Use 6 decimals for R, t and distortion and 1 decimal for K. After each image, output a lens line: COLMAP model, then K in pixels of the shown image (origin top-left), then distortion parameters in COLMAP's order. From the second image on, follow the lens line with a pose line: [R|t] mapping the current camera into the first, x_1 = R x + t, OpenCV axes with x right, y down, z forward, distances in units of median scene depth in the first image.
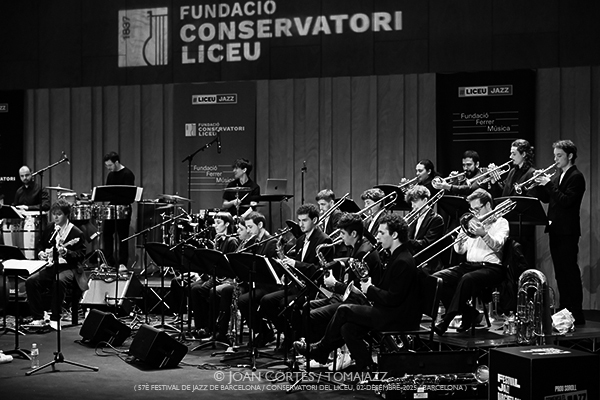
lens RADIAL K [[1193.2, 0, 300.0], [0, 1193.2, 199.6], [0, 0, 1]] dist [-0.042903, 0.000000]
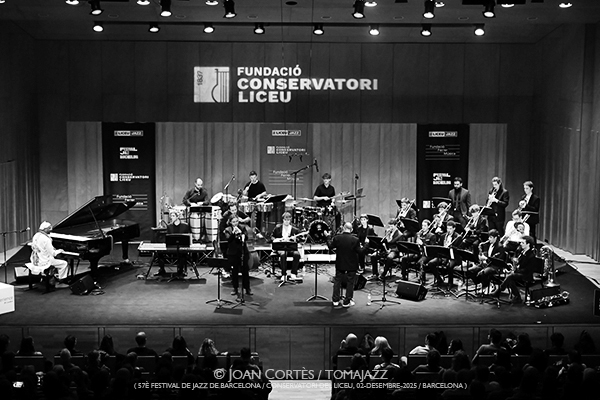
lens RADIAL K [[1193.2, 0, 300.0], [0, 1193.2, 200.3], [0, 0, 1]] dist [-0.042903, 0.000000]
pose [[0.908110, -0.052654, 0.415409, -0.737340], [-0.005698, 0.990417, 0.137994, -0.213802], [-0.418694, -0.127681, 0.899107, -0.557590]]
